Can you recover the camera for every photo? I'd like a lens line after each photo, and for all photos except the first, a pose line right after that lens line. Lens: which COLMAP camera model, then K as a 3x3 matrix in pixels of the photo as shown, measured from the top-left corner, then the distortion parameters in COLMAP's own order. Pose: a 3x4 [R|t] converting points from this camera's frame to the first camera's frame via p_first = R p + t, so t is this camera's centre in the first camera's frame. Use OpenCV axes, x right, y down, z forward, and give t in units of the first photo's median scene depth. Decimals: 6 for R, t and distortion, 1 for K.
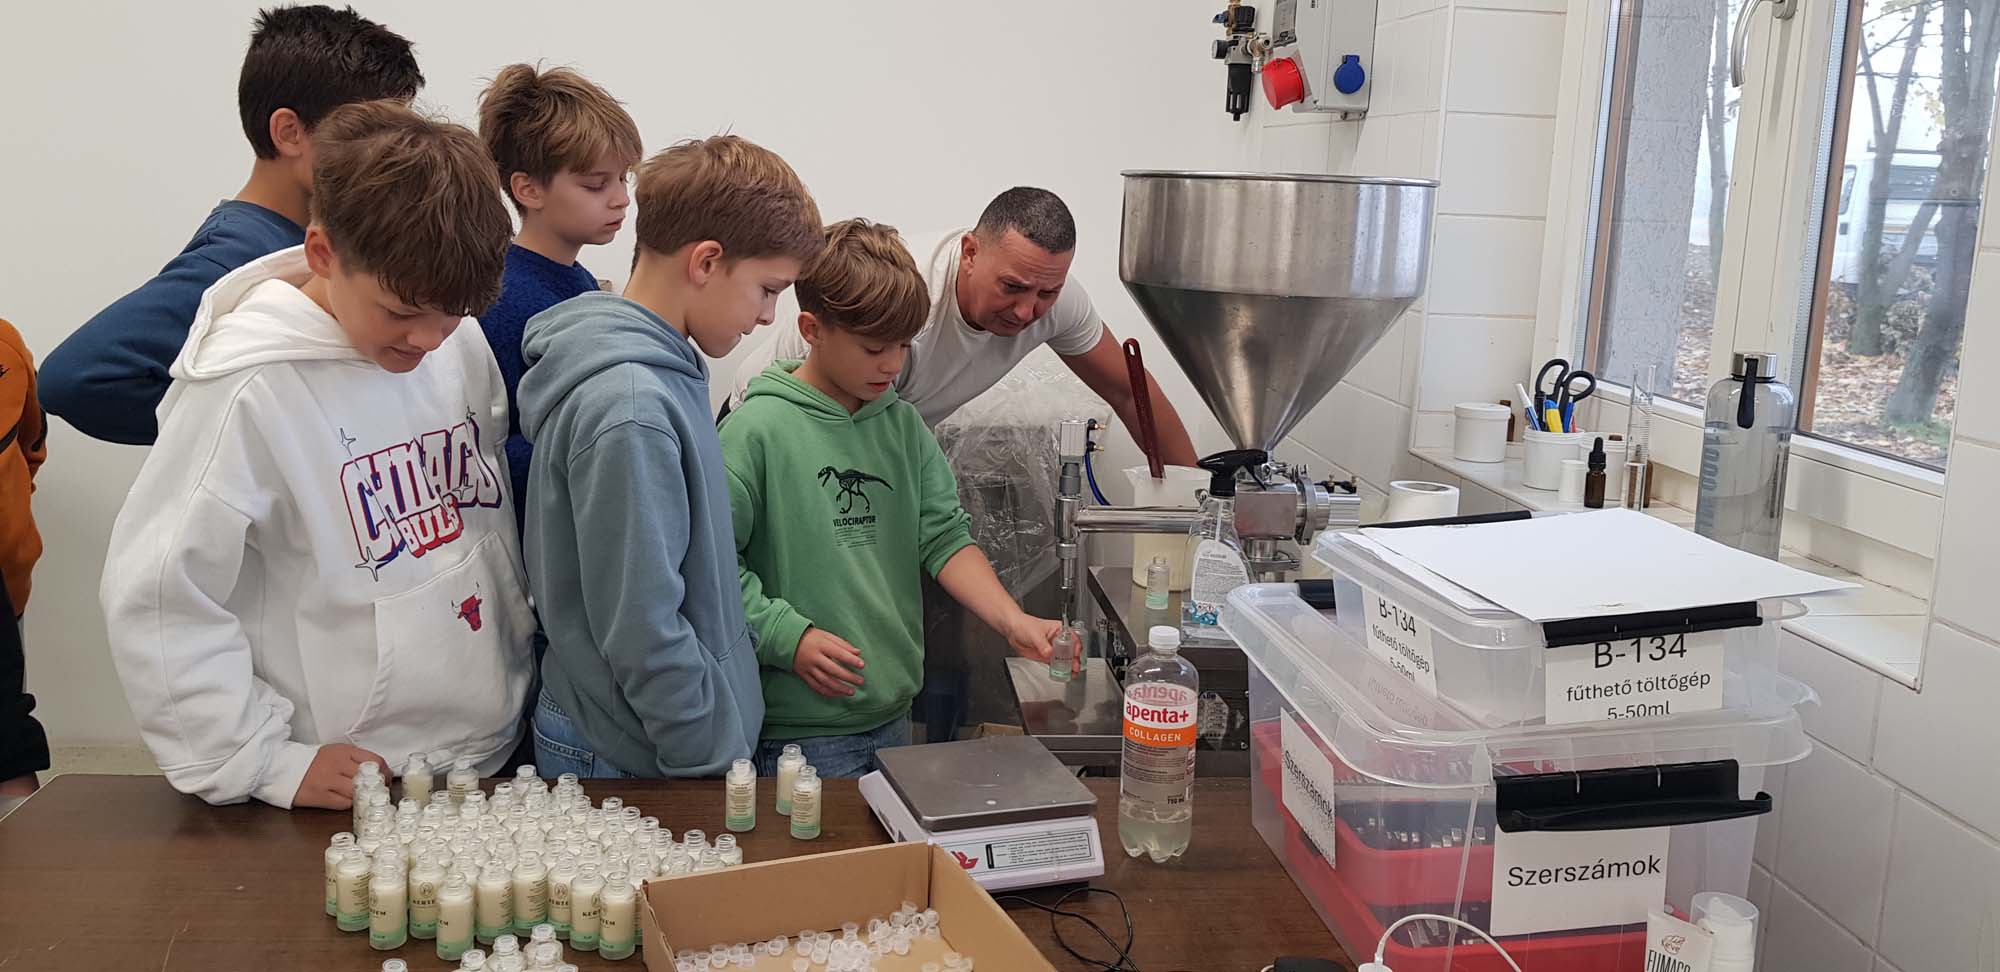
lens RADIAL K [[1564.0, 0, 946.8], [0, 1564.0, 441.8], [0, 0, 1]] dist [0.091020, -0.148673]
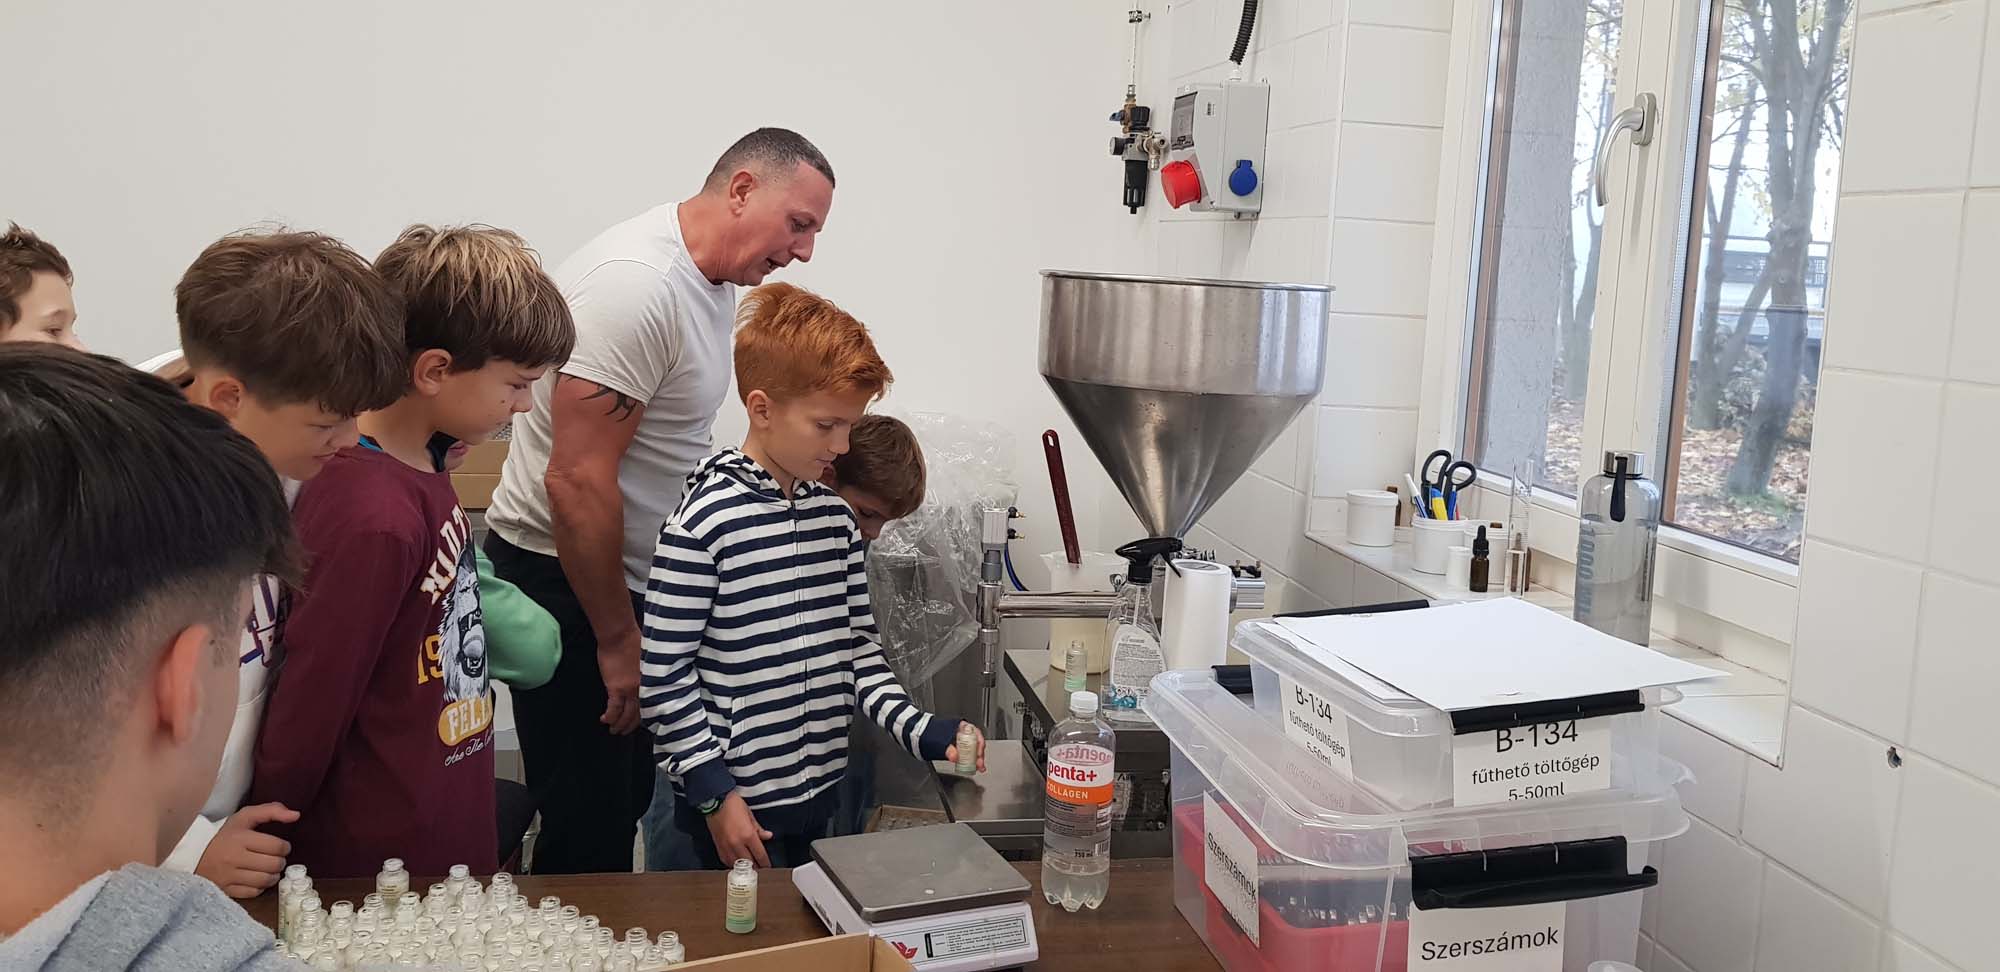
lens RADIAL K [[1559.4, 0, 983.5], [0, 1559.4, 425.8], [0, 0, 1]] dist [0.124390, -0.250298]
pose [[0.995207, 0.003260, 0.097741, -0.031855], [0.001898, 0.998612, -0.052634, -0.016612], [-0.097777, 0.052567, 0.993819, -0.034676]]
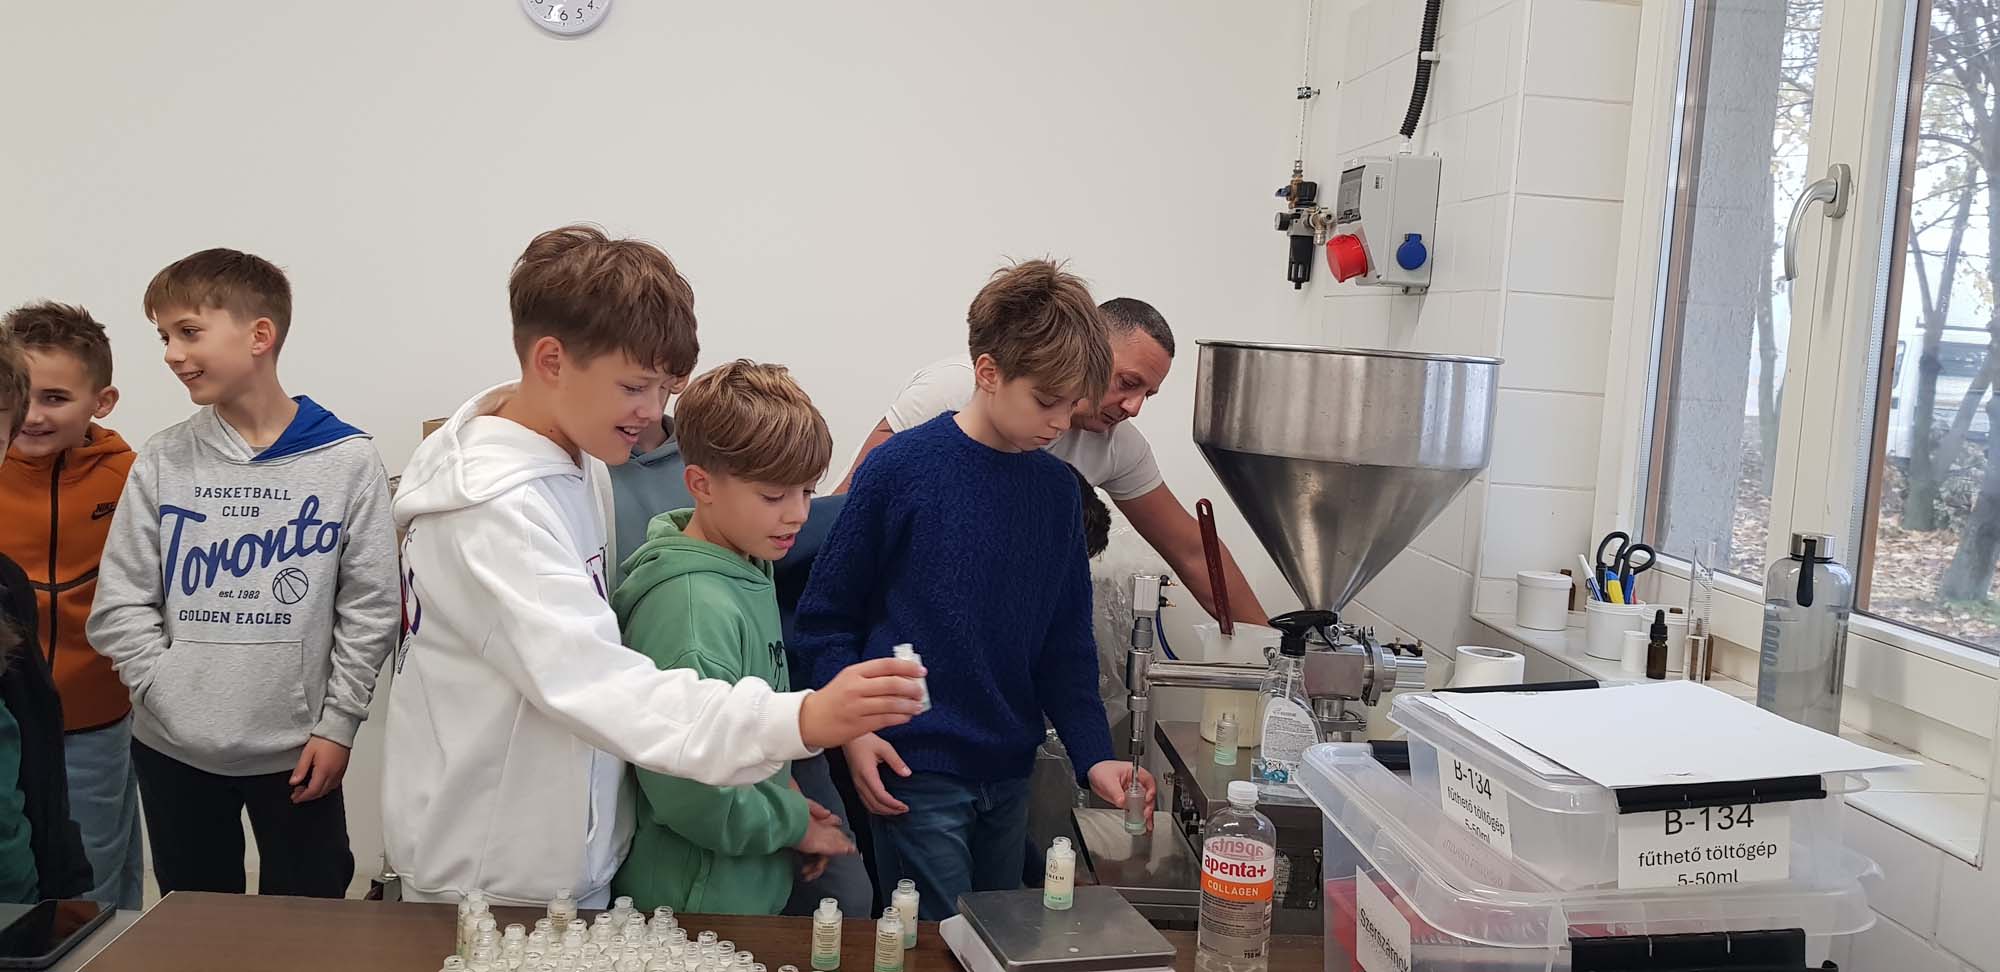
lens RADIAL K [[1564.7, 0, 952.9], [0, 1564.7, 447.9], [0, 0, 1]] dist [0.070613, -0.111512]
pose [[0.999330, 0.027303, -0.024382, -0.029100], [-0.029361, 0.995645, -0.088480, -0.003608], [0.021860, 0.089137, 0.995779, -0.049895]]
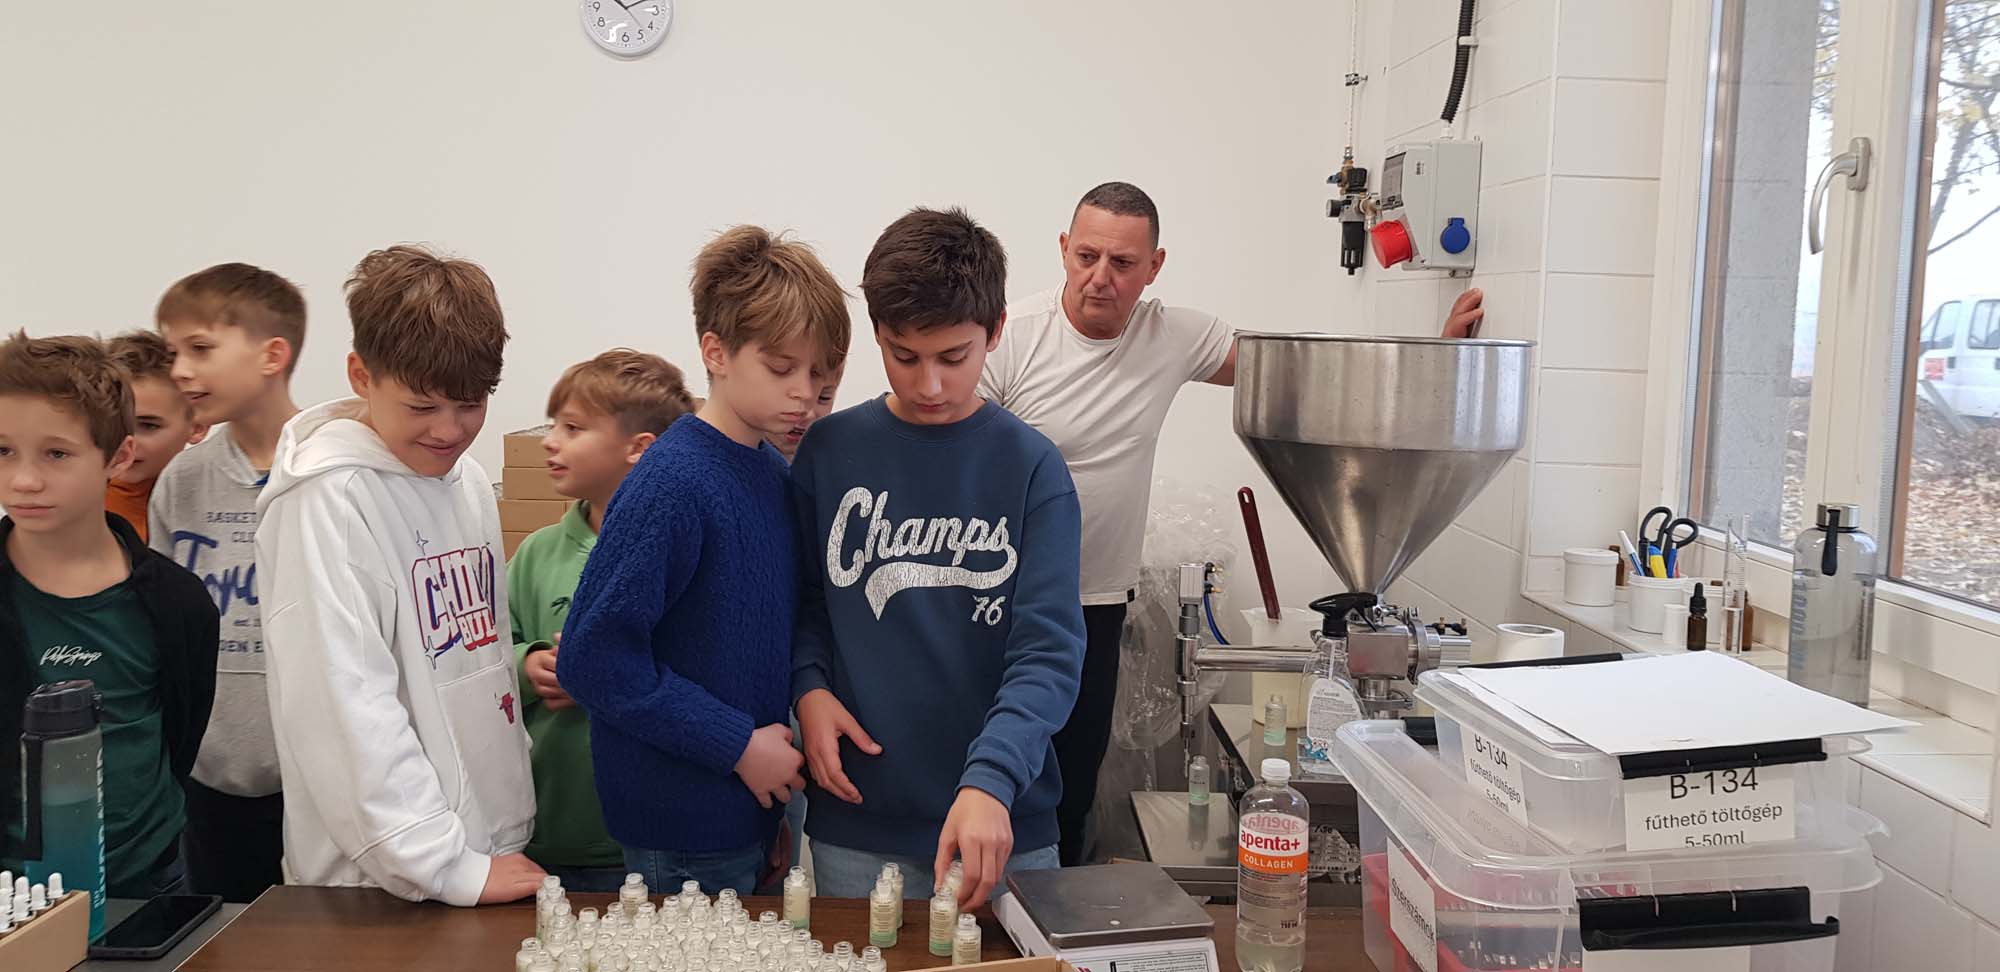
lens RADIAL K [[1567.4, 0, 965.3], [0, 1567.4, 452.8], [0, 0, 1]] dist [0.079479, -0.134698]
pose [[0.997546, -0.004042, -0.069894, 0.002310], [-0.001595, 0.996761, -0.080409, -0.003914], [0.069992, 0.080323, 0.994308, -0.093056]]
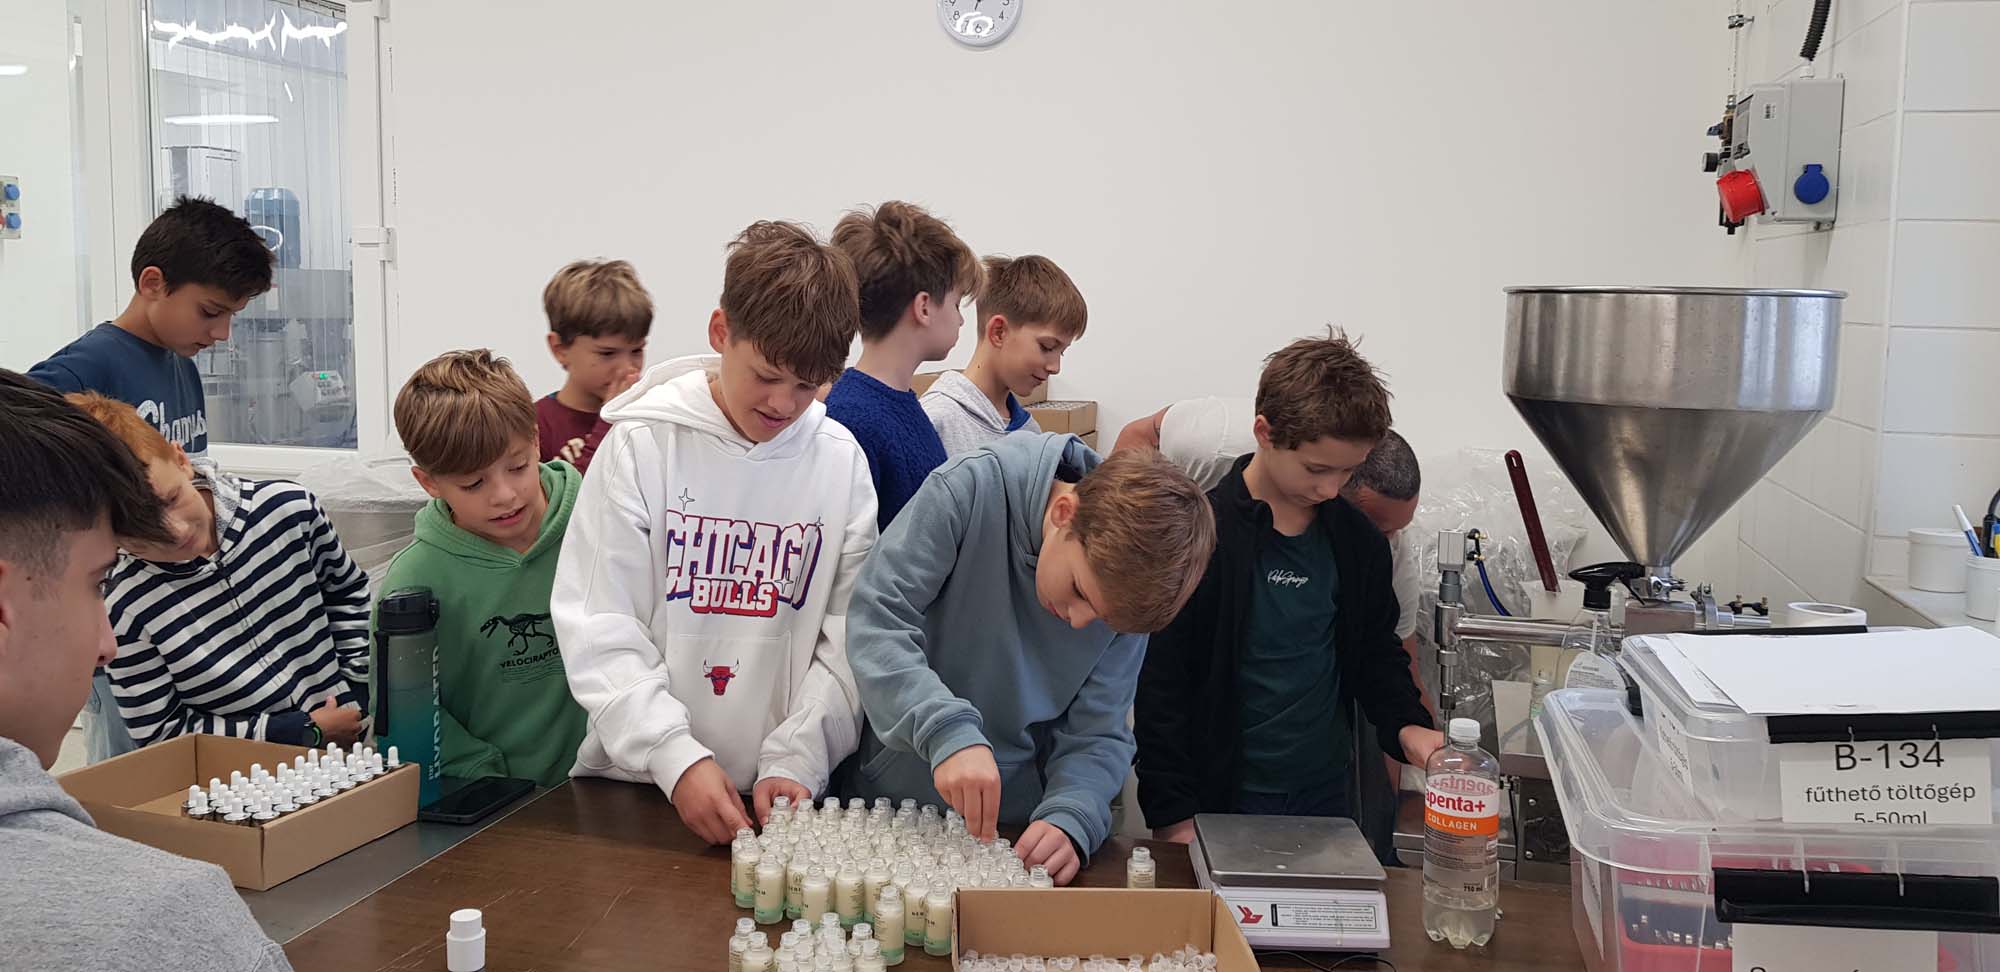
lens RADIAL K [[1564.0, 0, 946.8], [0, 1564.0, 441.8], [0, 0, 1]] dist [0.091020, -0.148673]
pose [[0.933699, 0.010610, -0.357902, 0.167152], [-0.040024, 0.996389, -0.074877, 0.023464], [0.355815, 0.084237, 0.930752, -0.102083]]
